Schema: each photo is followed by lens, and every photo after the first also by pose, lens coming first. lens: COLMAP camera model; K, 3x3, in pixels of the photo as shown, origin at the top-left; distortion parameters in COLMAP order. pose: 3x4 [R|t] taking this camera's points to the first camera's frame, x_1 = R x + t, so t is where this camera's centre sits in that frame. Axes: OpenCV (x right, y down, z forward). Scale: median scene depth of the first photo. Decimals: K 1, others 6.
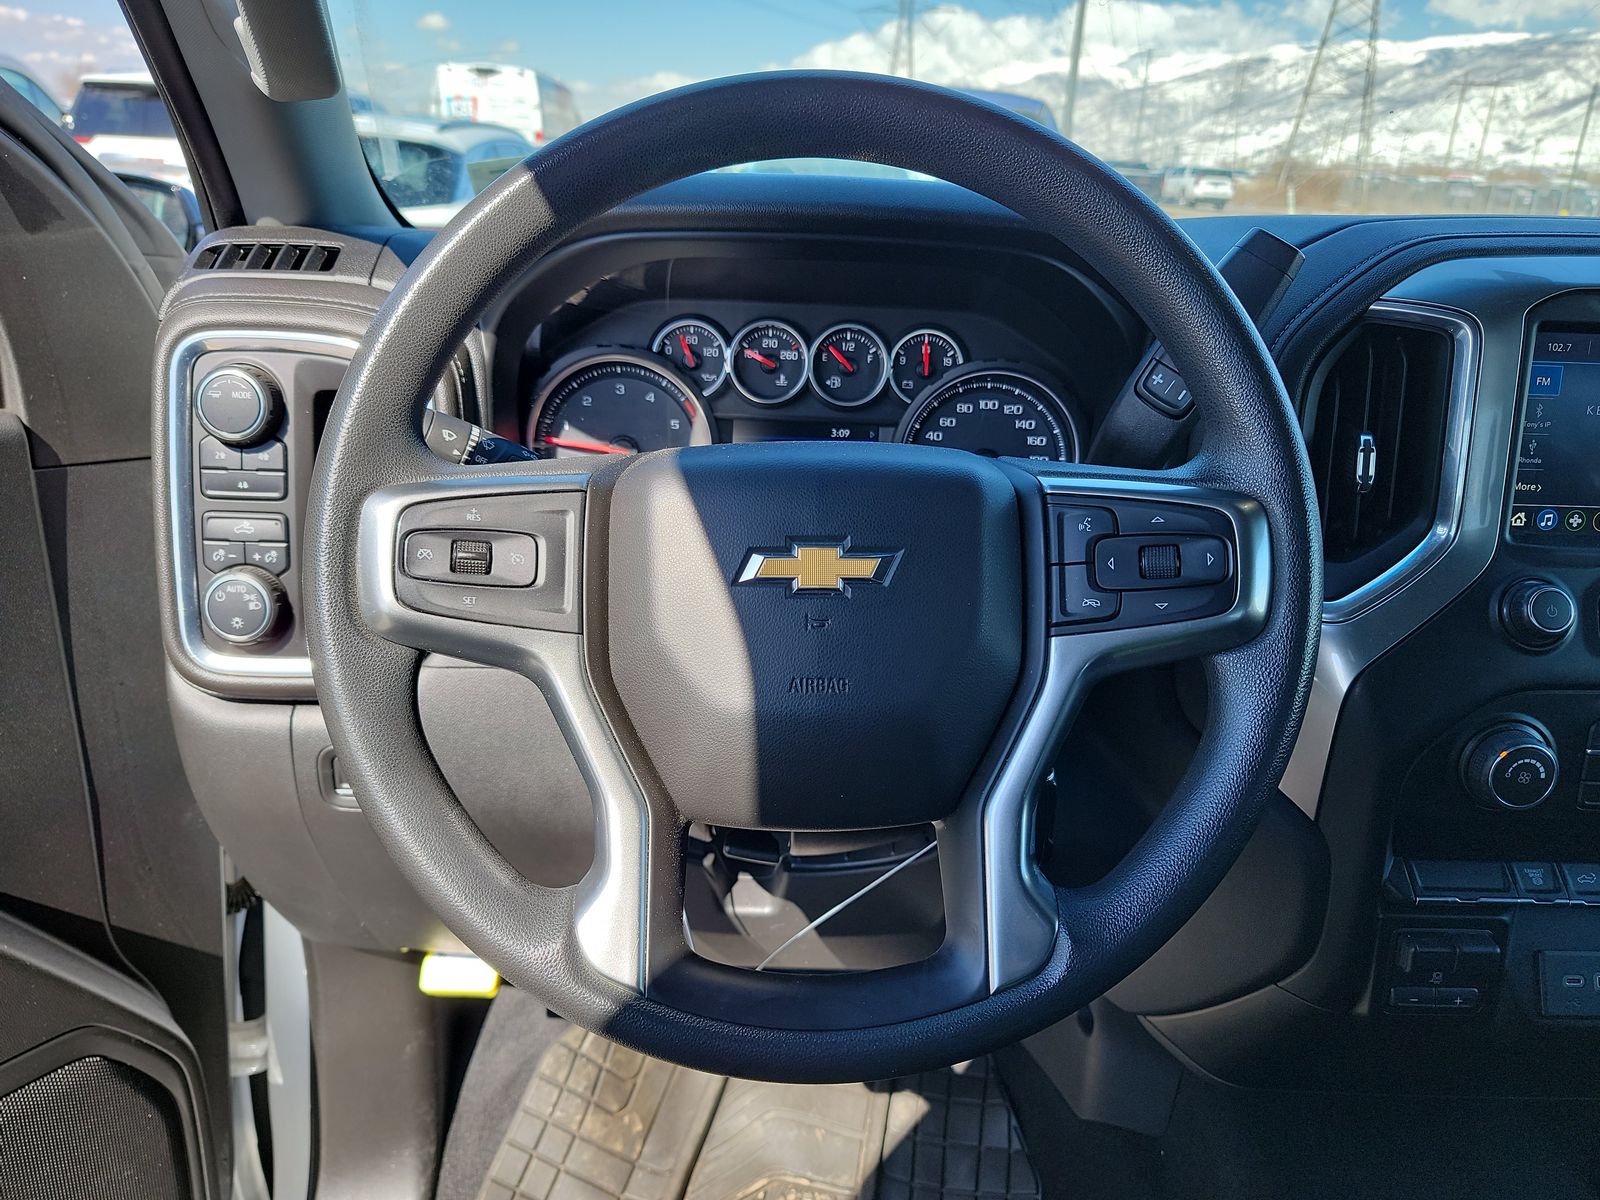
lens RADIAL K [[1115.7, 0, 790.9], [0, 1115.7, 597.9], [0, 0, 1]] dist [0.051180, -0.044463]
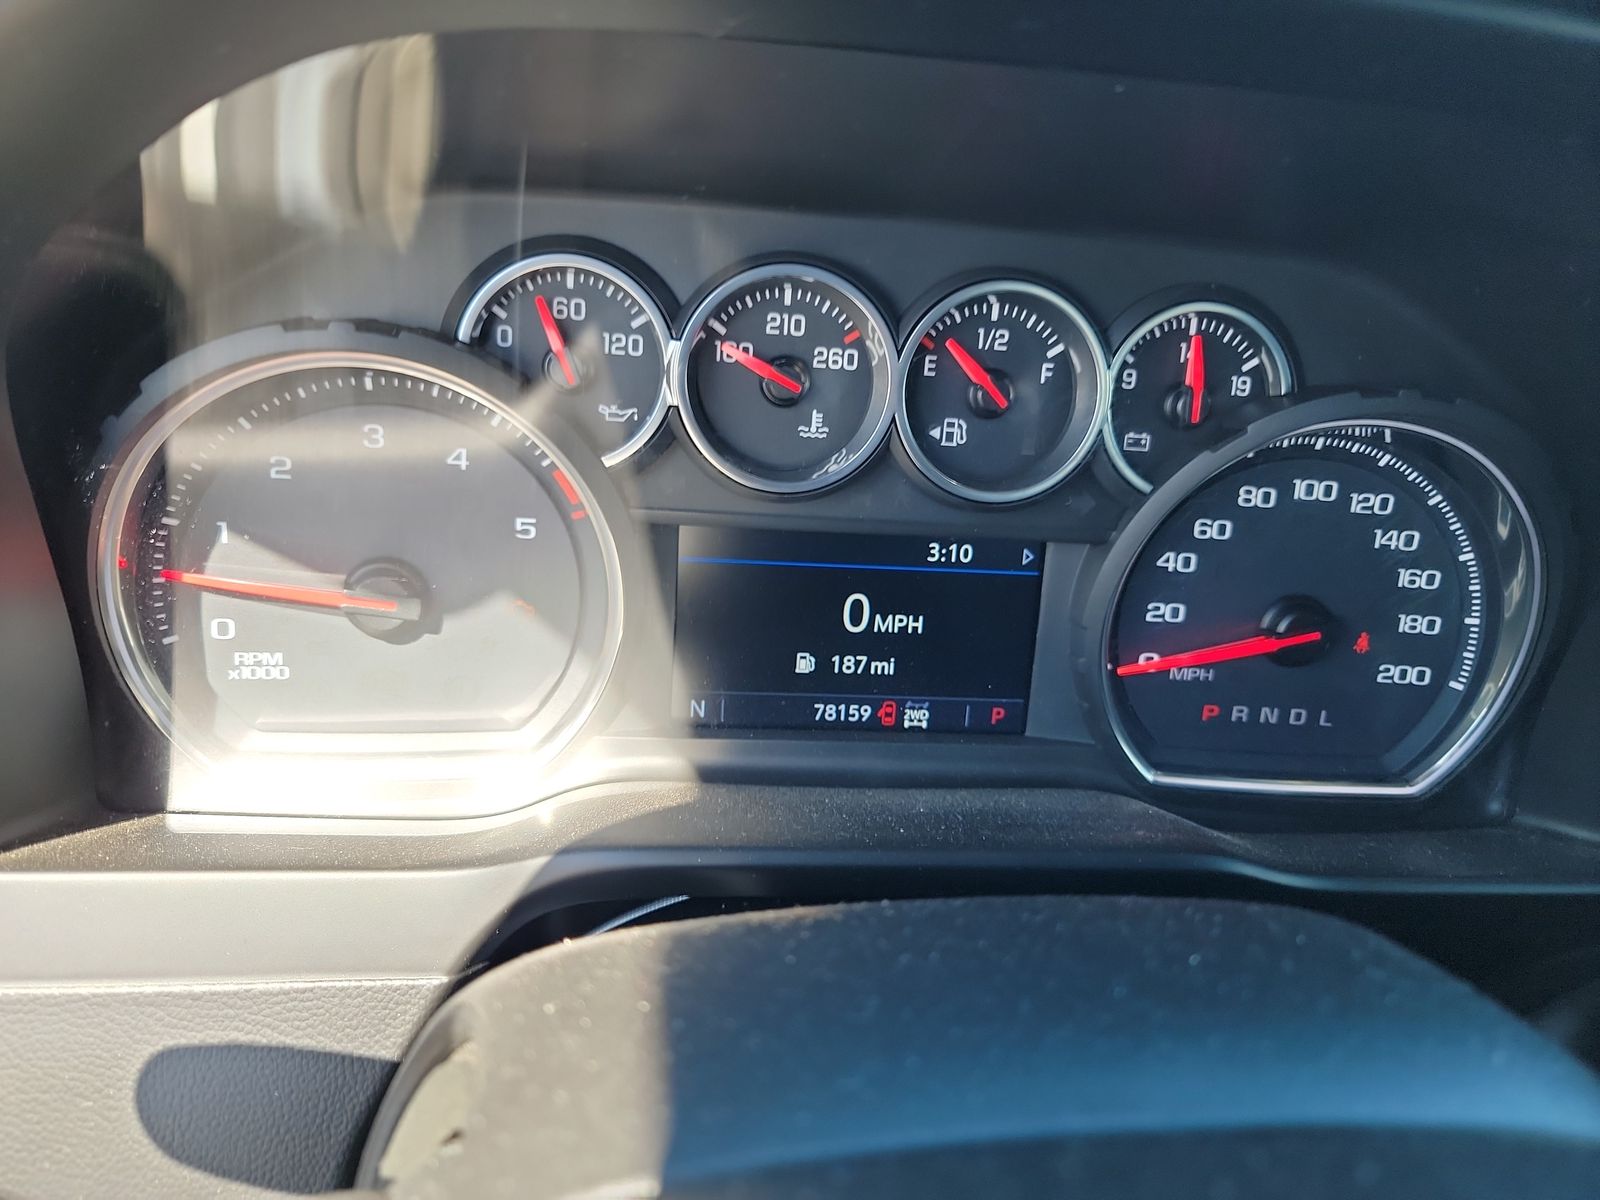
lens RADIAL K [[1115.7, 0, 806.5], [0, 1115.7, 600.9], [0, 0, 1]] dist [0.051180, -0.044463]
pose [[0.996281, 0.011560, 0.085380, -0.042406], [-0.017258, 0.997650, 0.066313, -0.161267], [-0.084413, -0.067540, 0.994139, 0.625612]]
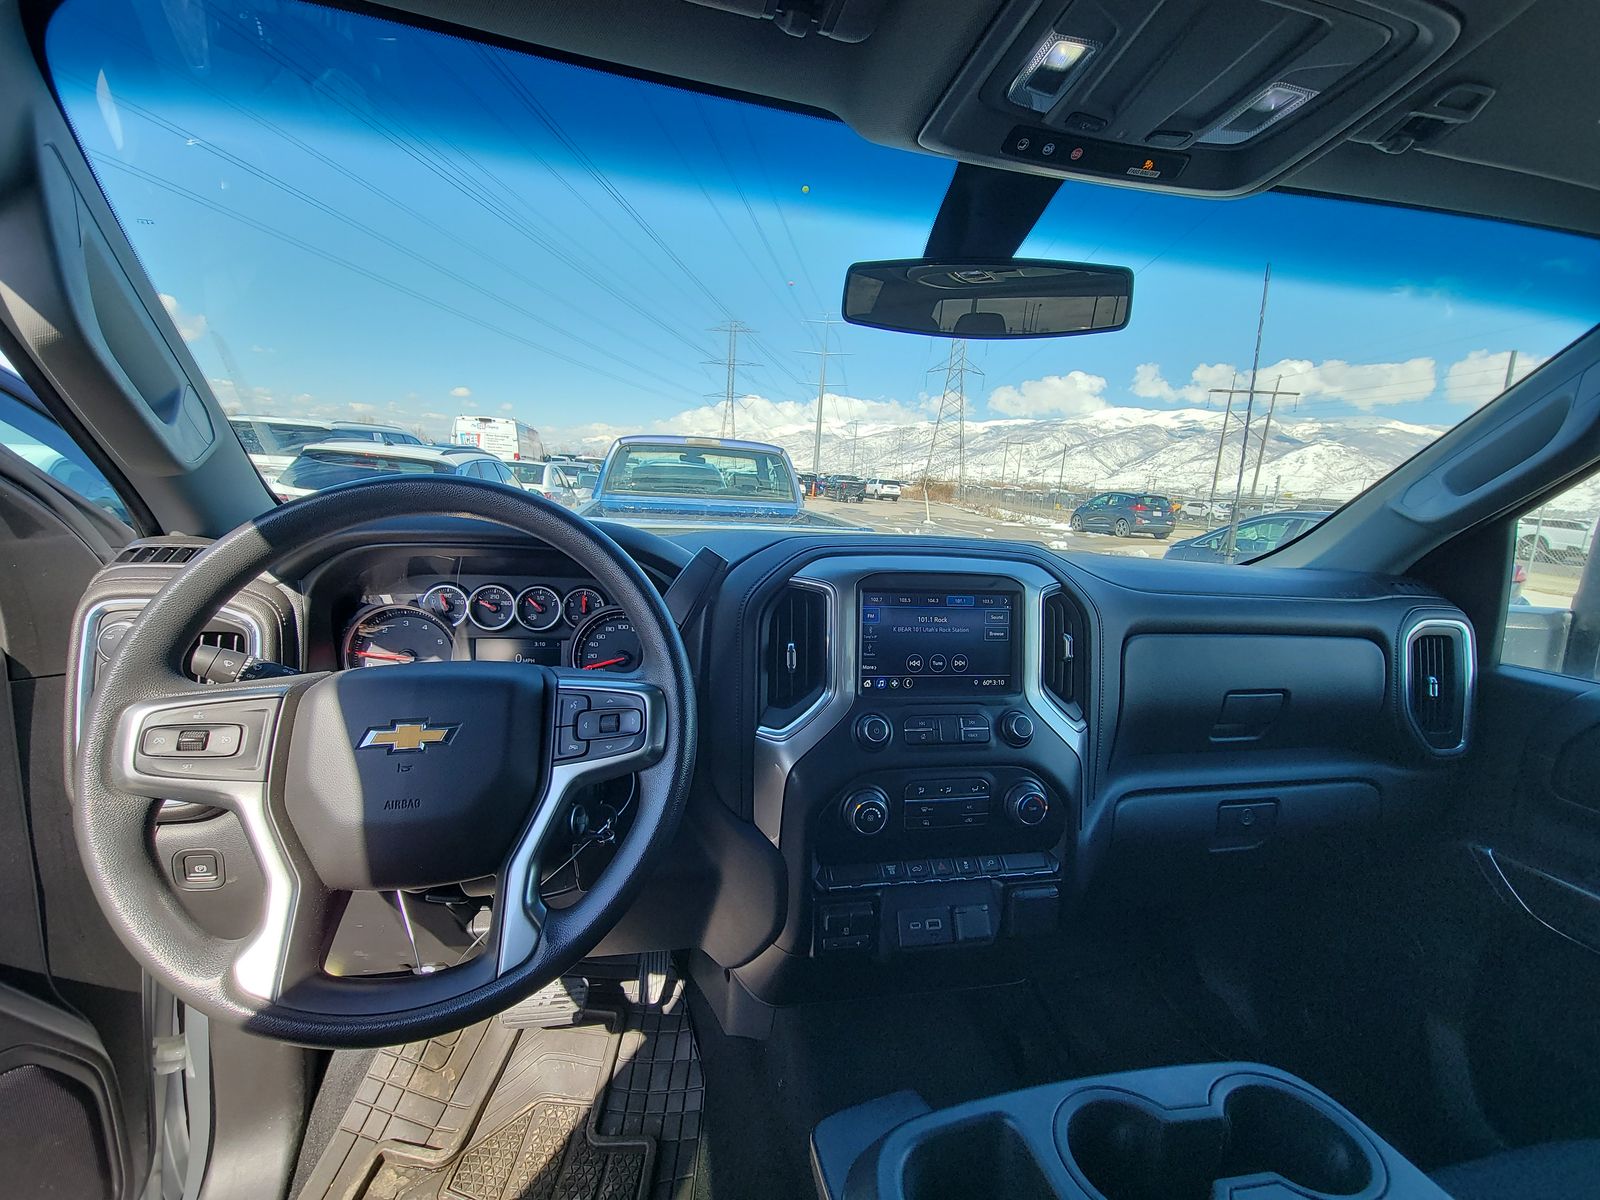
lens RADIAL K [[641.9, 0, 784.7], [0, 641.9, 609.7], [0, 0, 1]] dist [0.007453, -0.003257]
pose [[0.984727, -0.016078, 0.173363, 0.264116], [0.043406, 0.986957, -0.155023, -0.024923], [-0.168609, 0.160180, 0.972581, -0.089916]]
